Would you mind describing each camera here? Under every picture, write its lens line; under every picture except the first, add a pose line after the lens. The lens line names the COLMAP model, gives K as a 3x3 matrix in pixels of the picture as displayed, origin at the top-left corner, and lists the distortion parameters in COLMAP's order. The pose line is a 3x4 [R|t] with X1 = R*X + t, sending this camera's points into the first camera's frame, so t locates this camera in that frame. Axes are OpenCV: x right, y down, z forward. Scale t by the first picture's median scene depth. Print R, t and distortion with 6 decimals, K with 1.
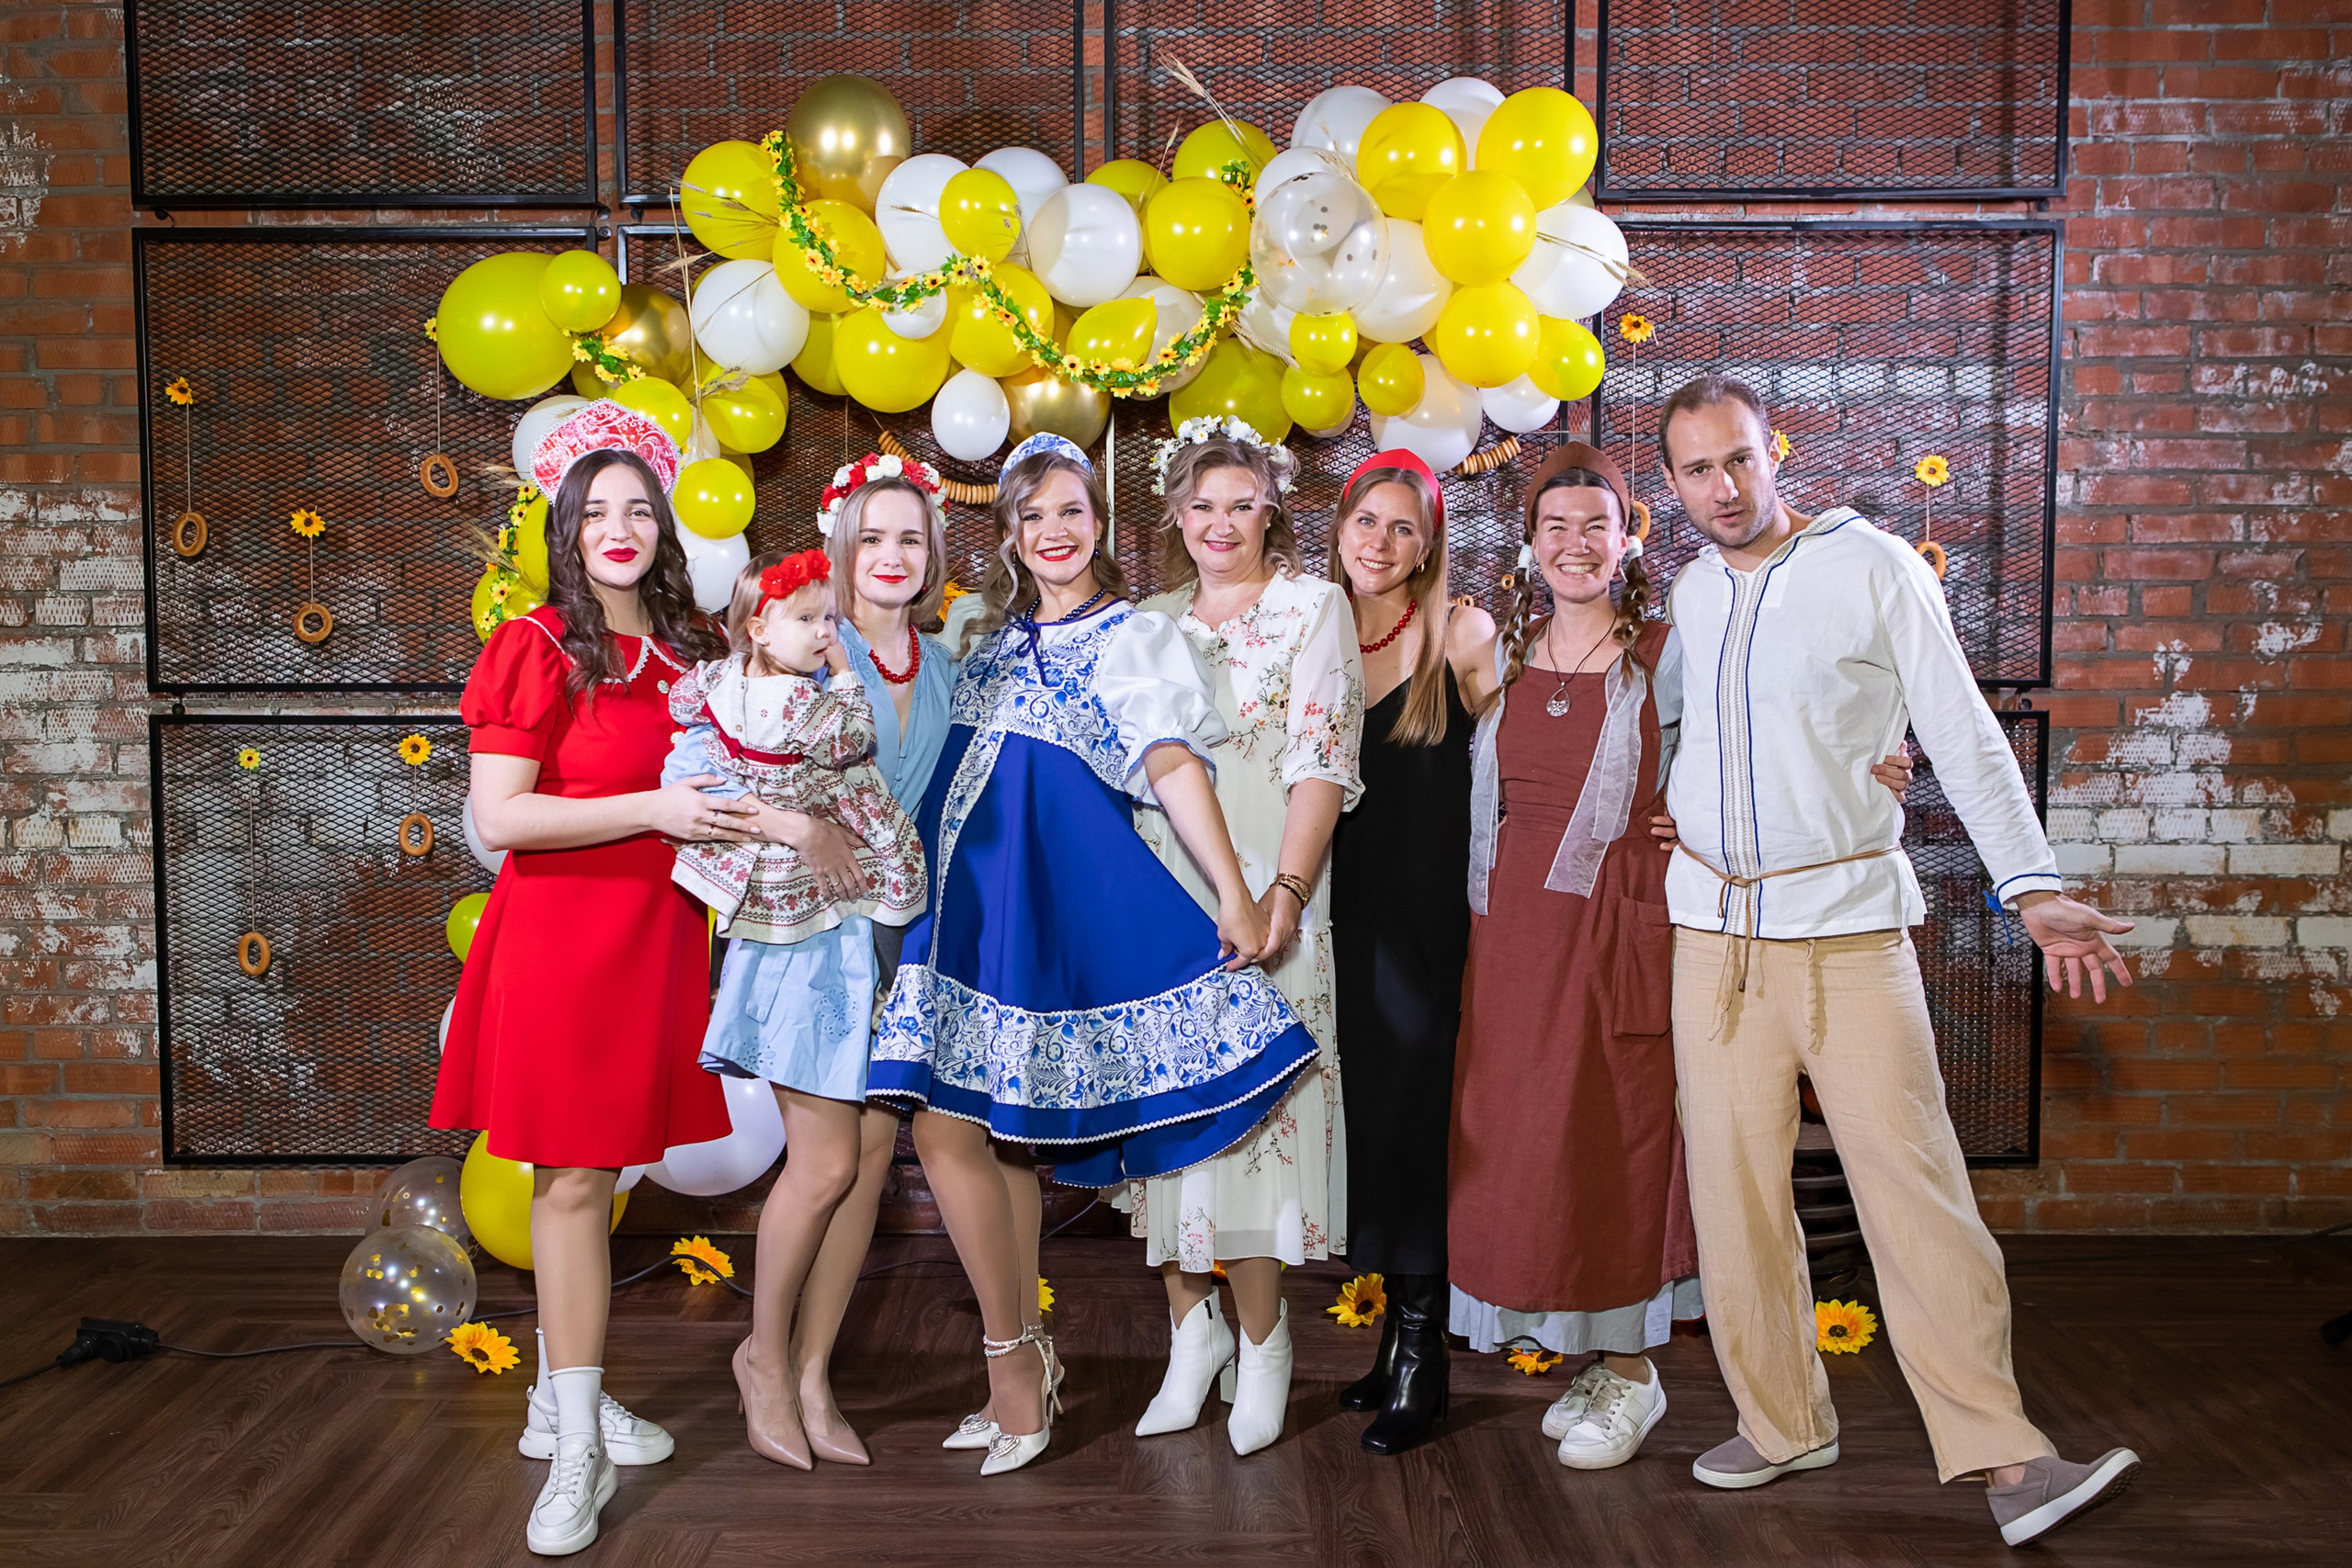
lens RADIAL K [[2277.1, 0, 1133.3], [0, 2277.1, 808.1], [0, 0, 1]] dist [-0.001034, 0.000000]
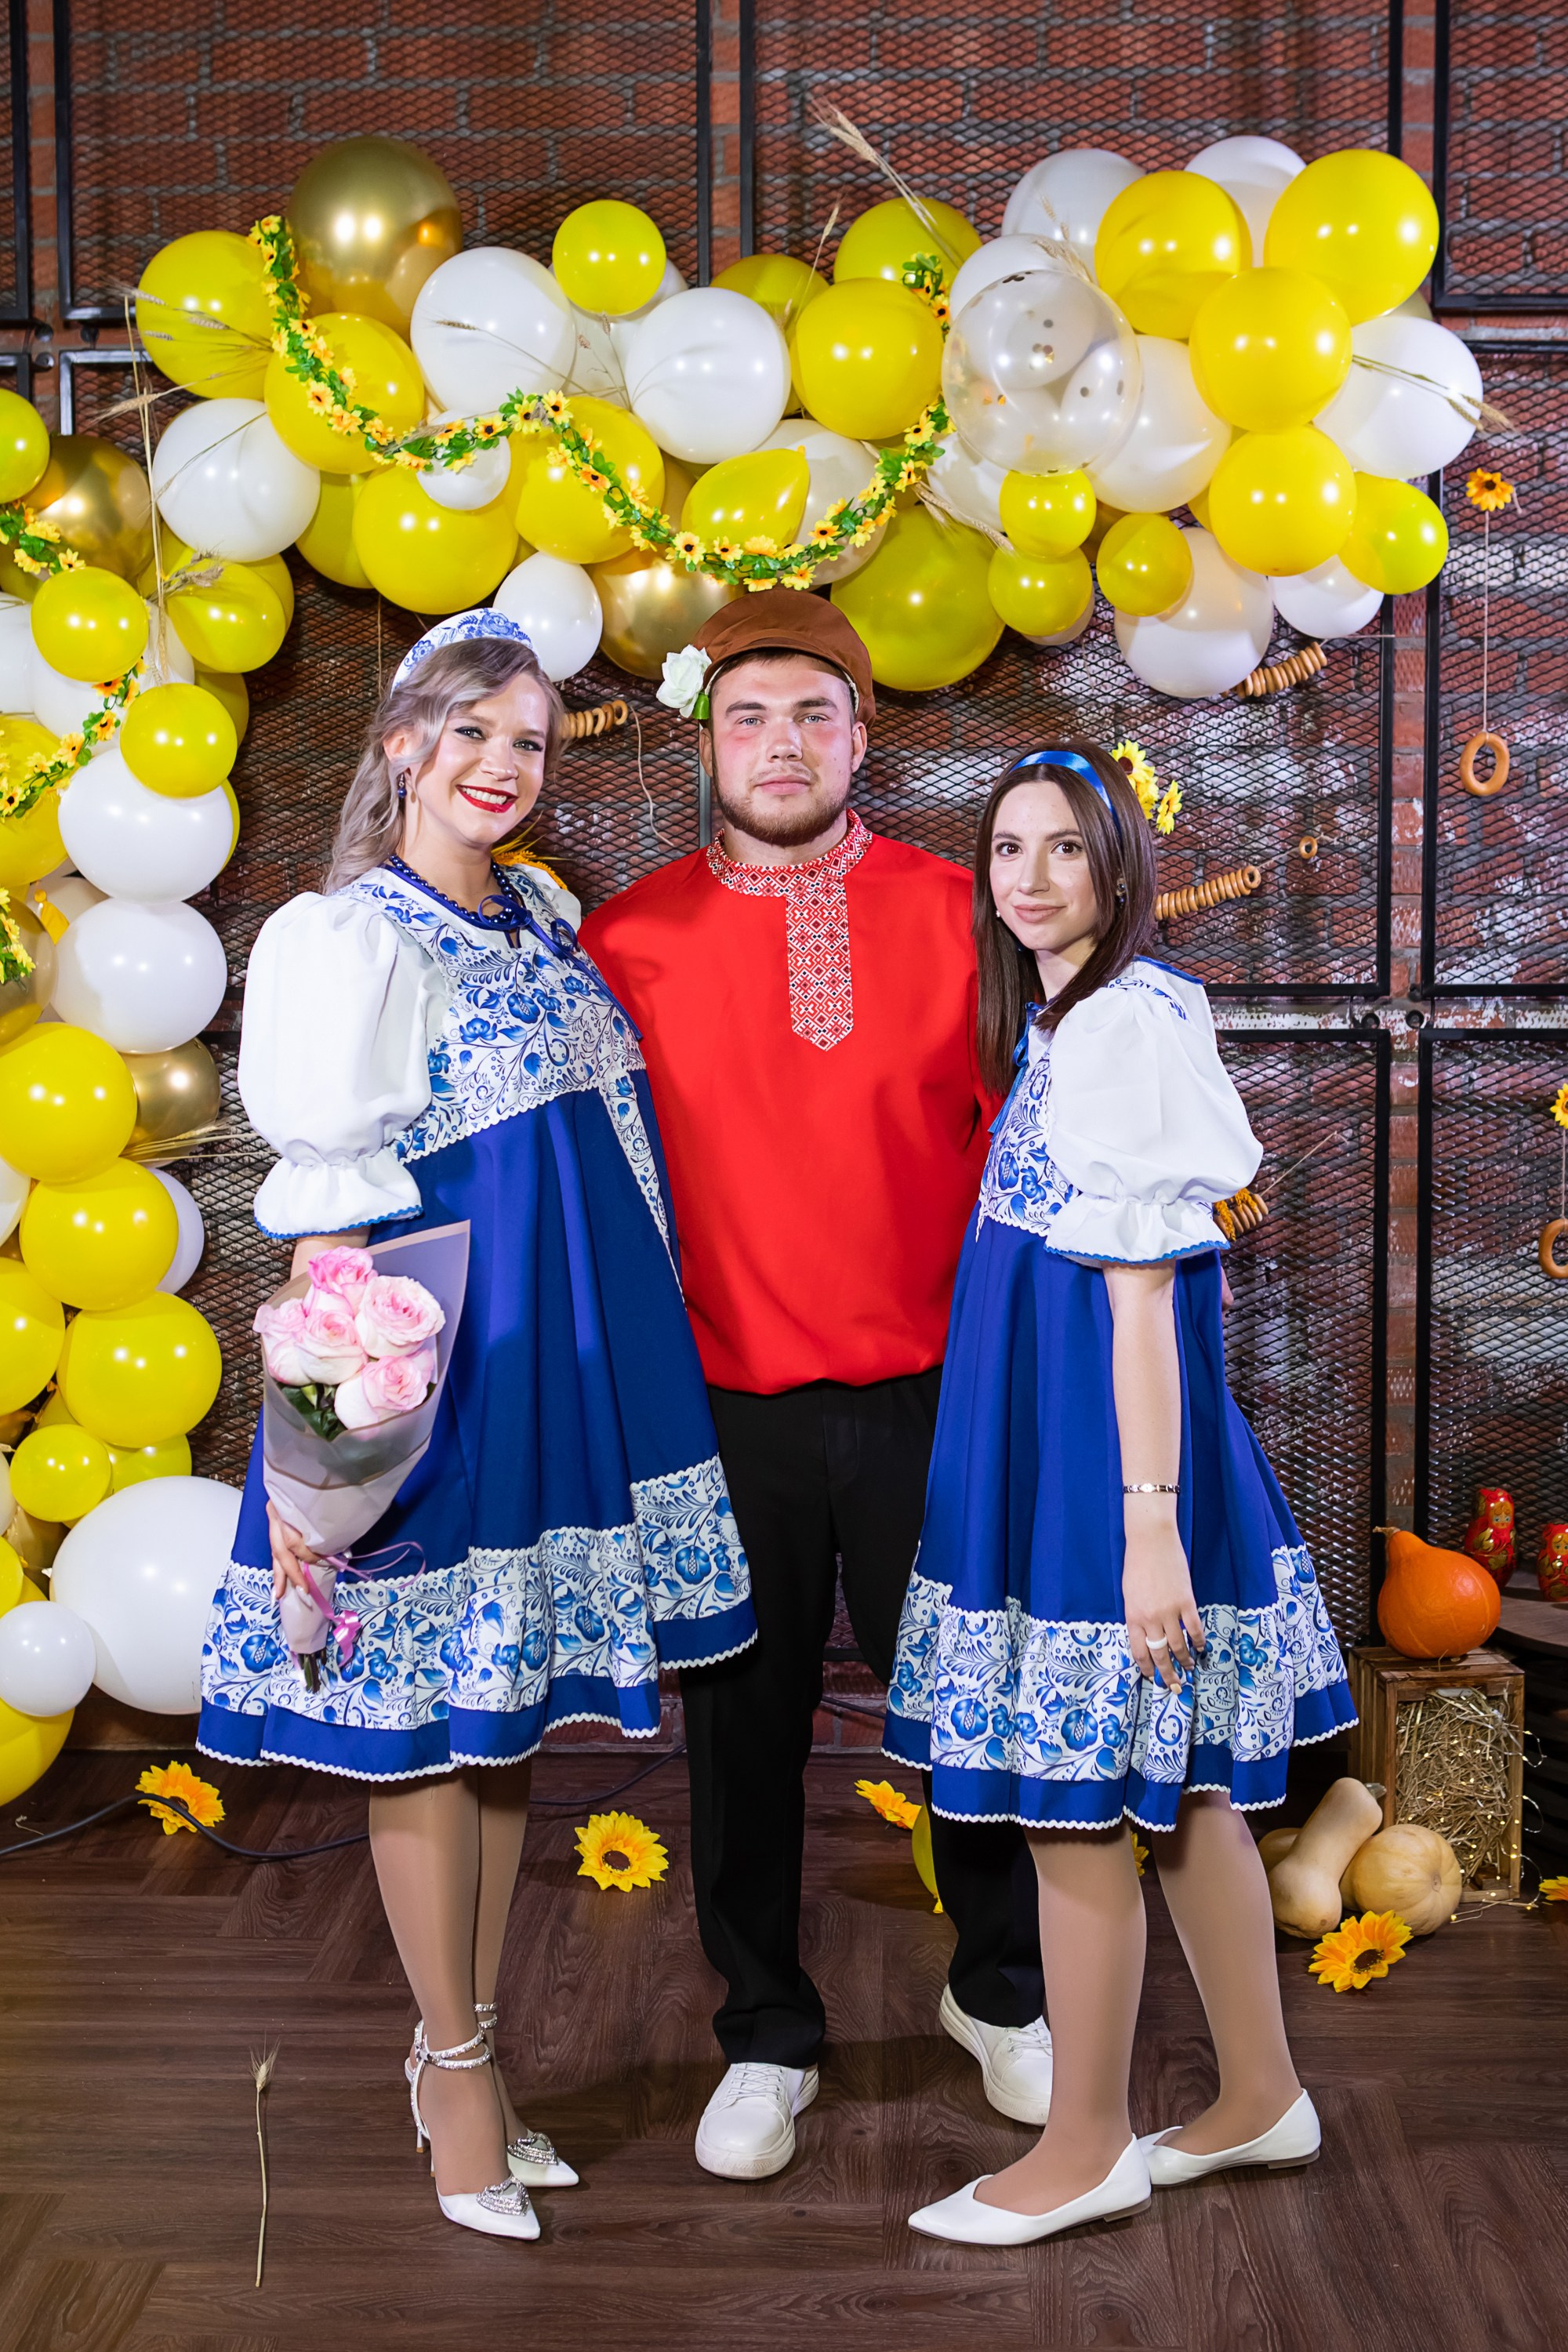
lens RADIAL K [[2756.3, 0, 810.6], [0, 2756.3, 1070.7], [0, 0, 1]] dist [-0.024798, 0.000000]
pose [[0.999941, -0.000944, -0.010814, 0.019220], [0.001038, 0.999961, 0.008722, -0.039326], [0.010805, -0.008733, 0.999903, 0.145987]]
